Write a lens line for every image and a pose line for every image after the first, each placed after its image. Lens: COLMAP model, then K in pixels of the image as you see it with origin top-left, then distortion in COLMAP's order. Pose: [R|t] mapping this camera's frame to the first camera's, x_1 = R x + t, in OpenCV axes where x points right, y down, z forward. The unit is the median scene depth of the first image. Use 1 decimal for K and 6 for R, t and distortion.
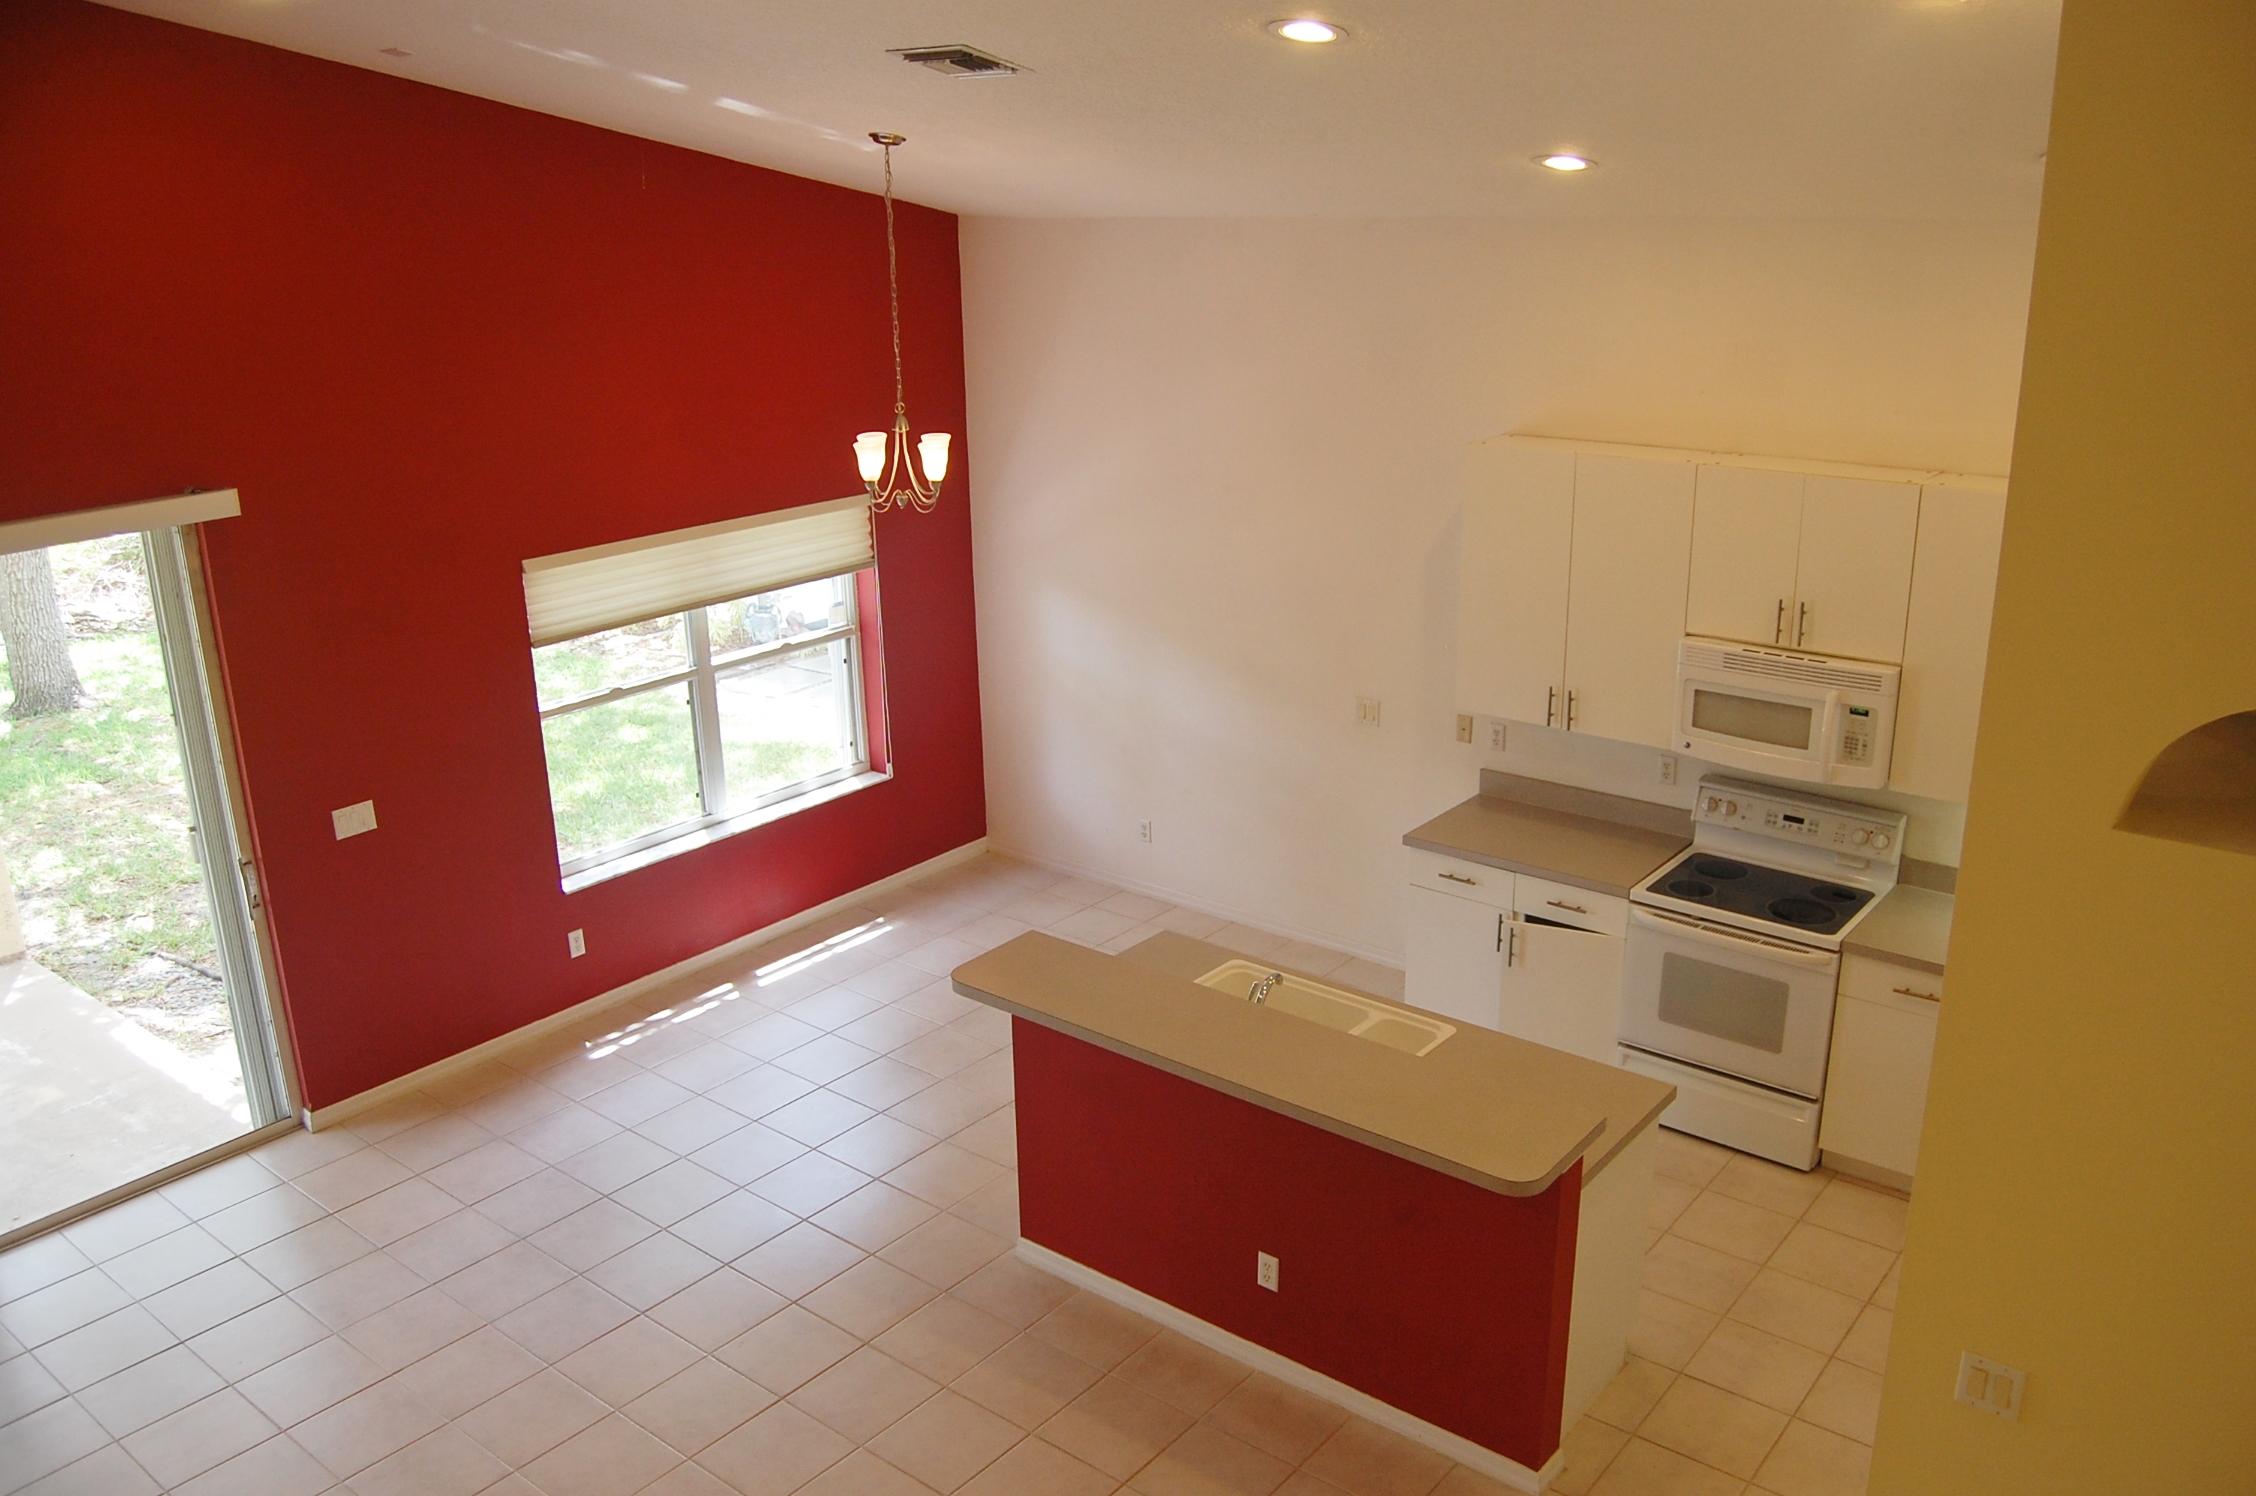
lens RADIAL K [[1766.6, 0, 1148.7], [0, 1766.6, 738.7], [0, 0, 1]] dist [-0.063255, -0.002232]
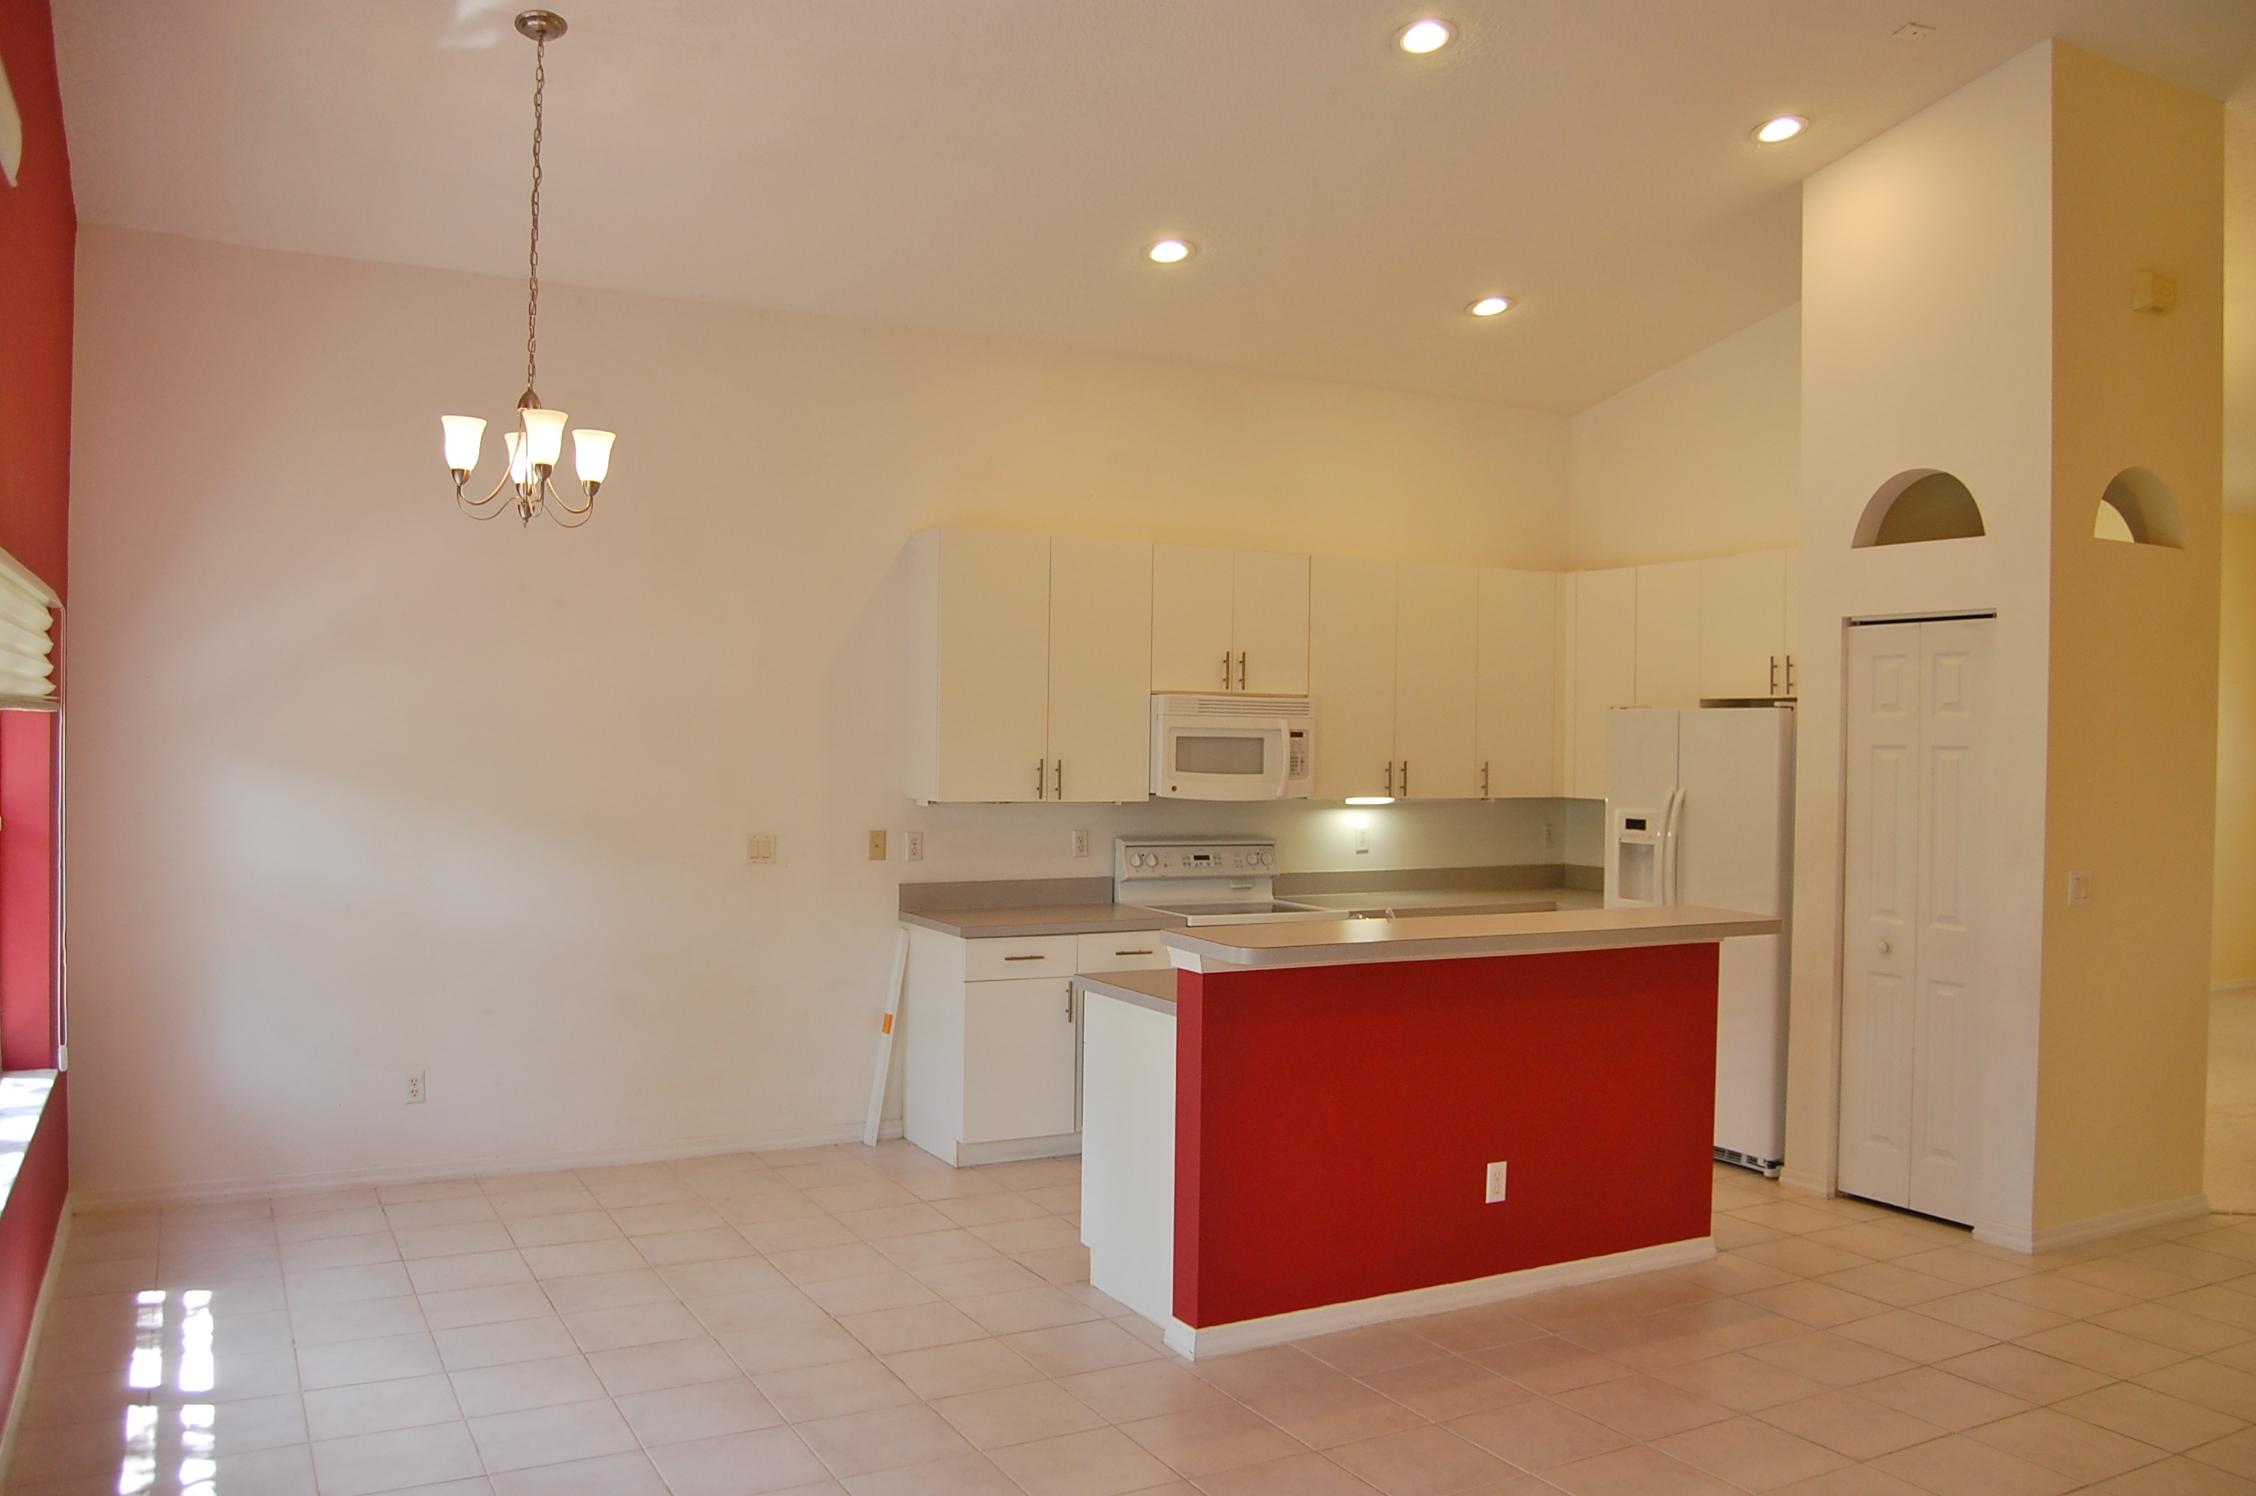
lens RADIAL K [[1760.4, 0, 1146.9], [0, 1760.4, 746.2], [0, 0, 1]] dist [-0.069223, 0.015313]
pose [[0.381656, 0.016549, 0.924156, -0.707454], [0.254973, 0.959160, -0.122474, 0.106307], [-0.888441, 0.282378, 0.361849, 0.575153]]
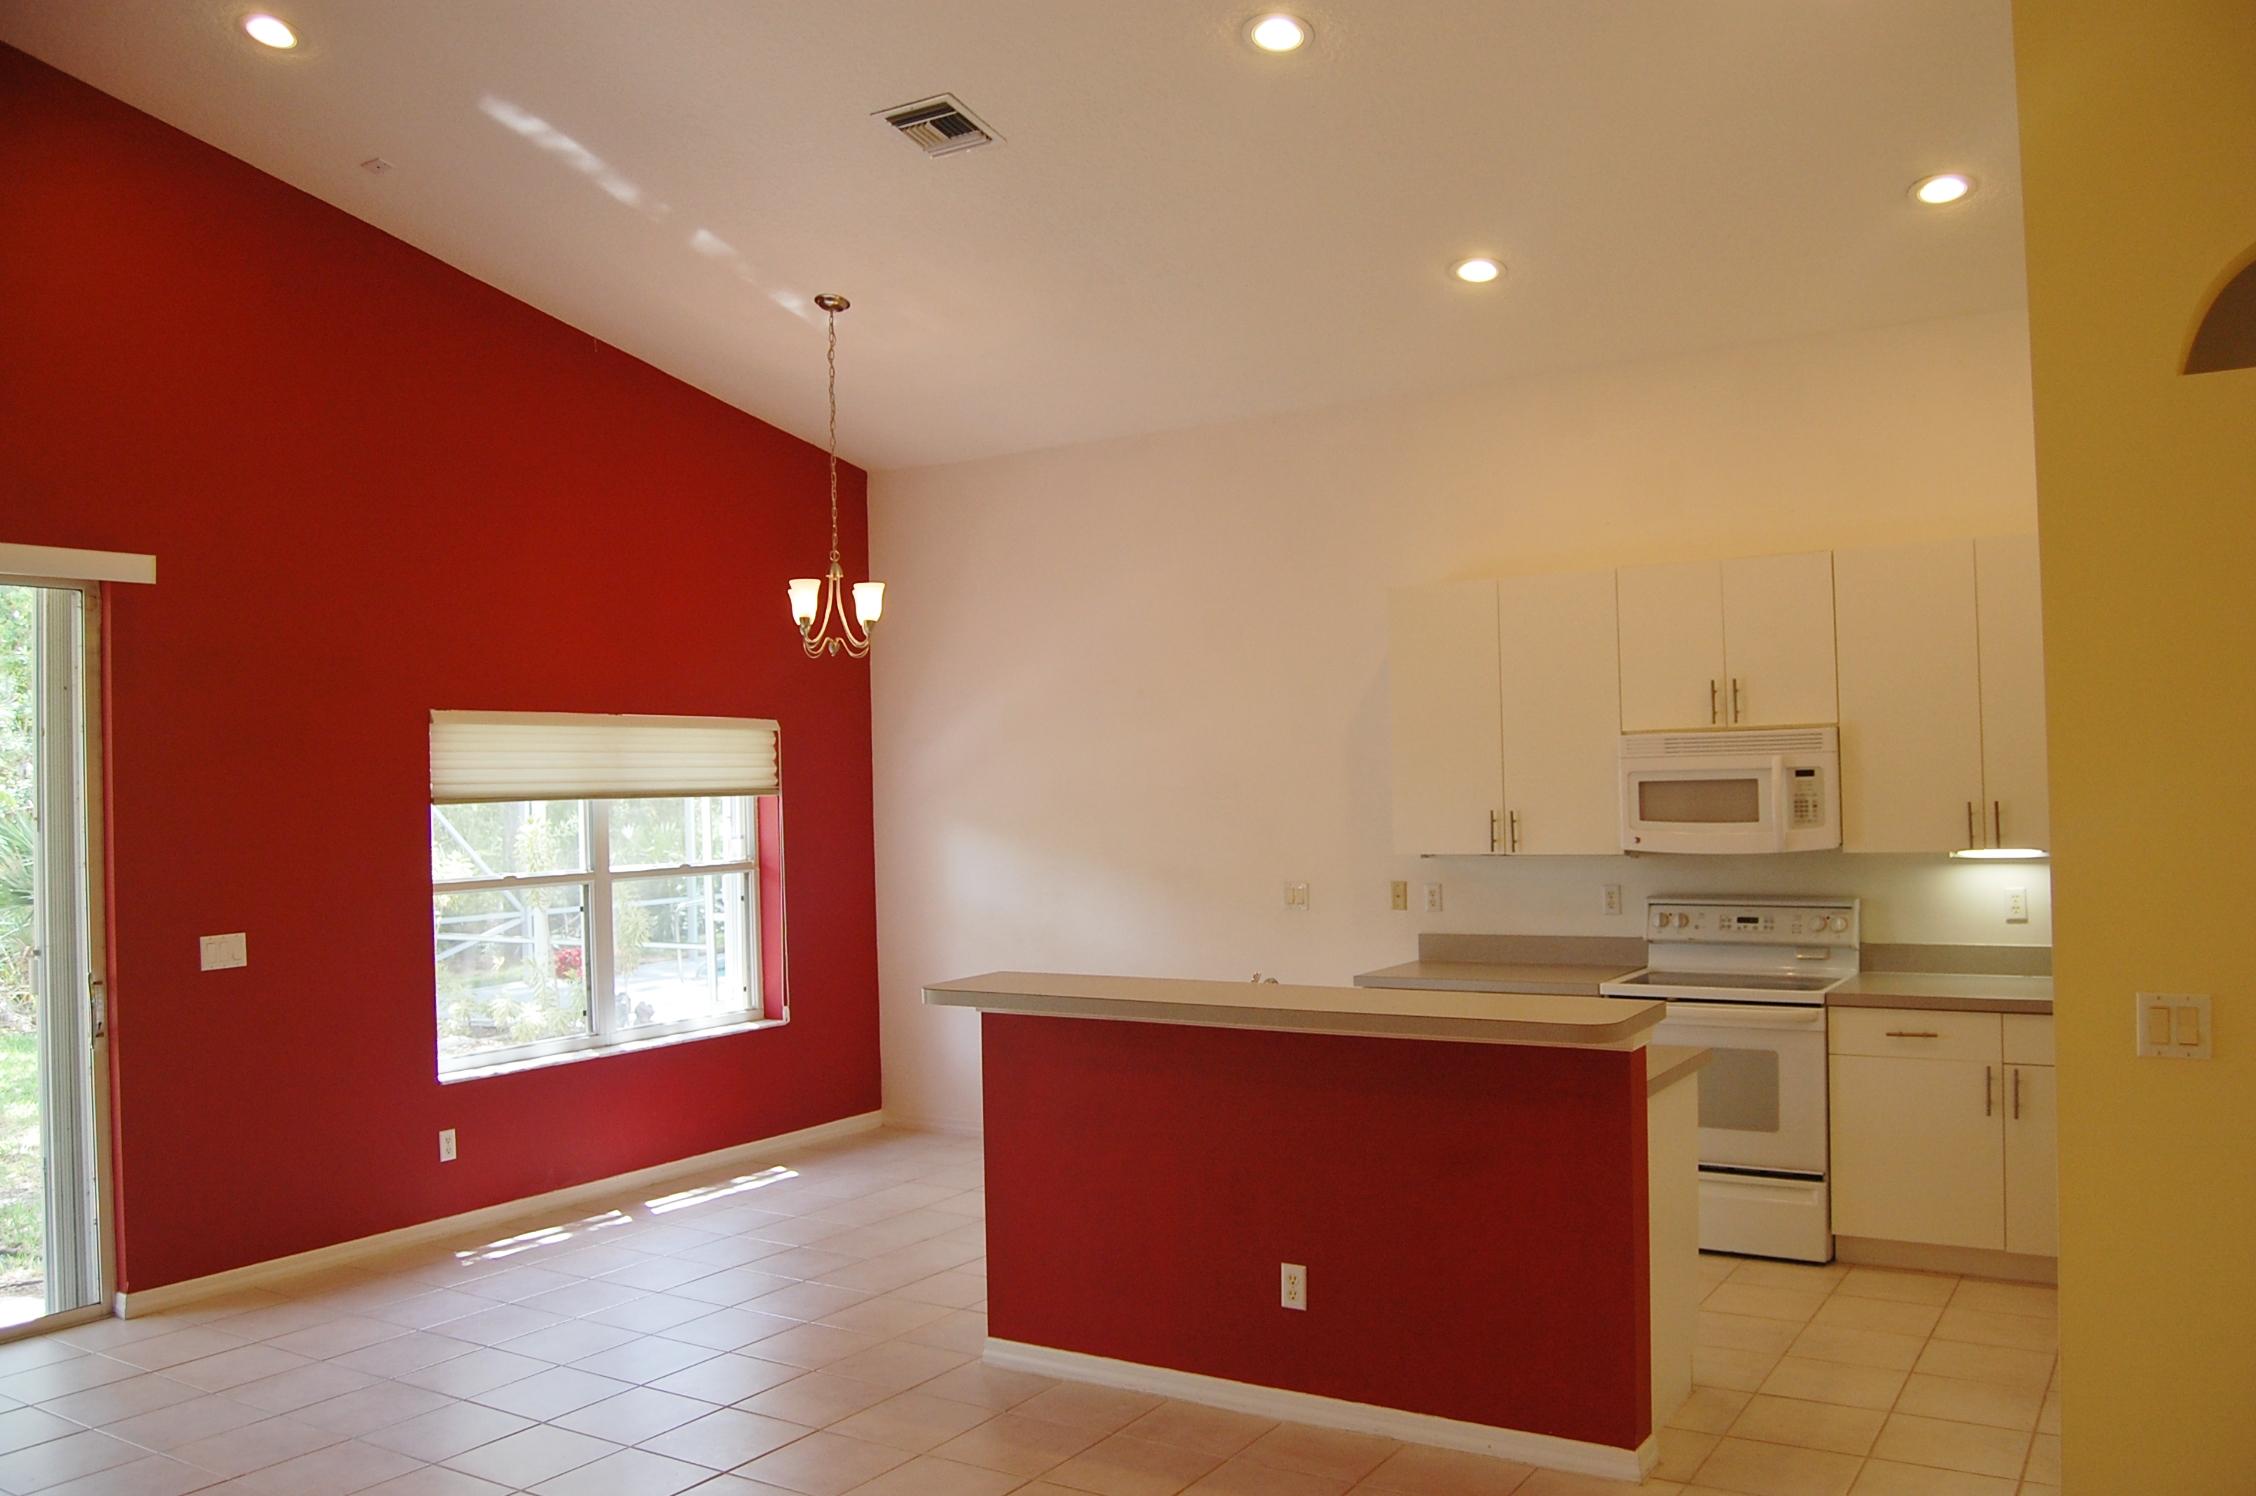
lens RADIAL K [[1760.4, 0, 1146.9], [0, 1760.4, 746.2], [0, 0, 1]] dist [-0.069223, 0.015313]
pose [[0.993595, -0.005446, 0.112868, -0.079114], [0.041598, 0.946325, -0.320529, 0.249641], [-0.105064, 0.323171, 0.940490, 0.071947]]
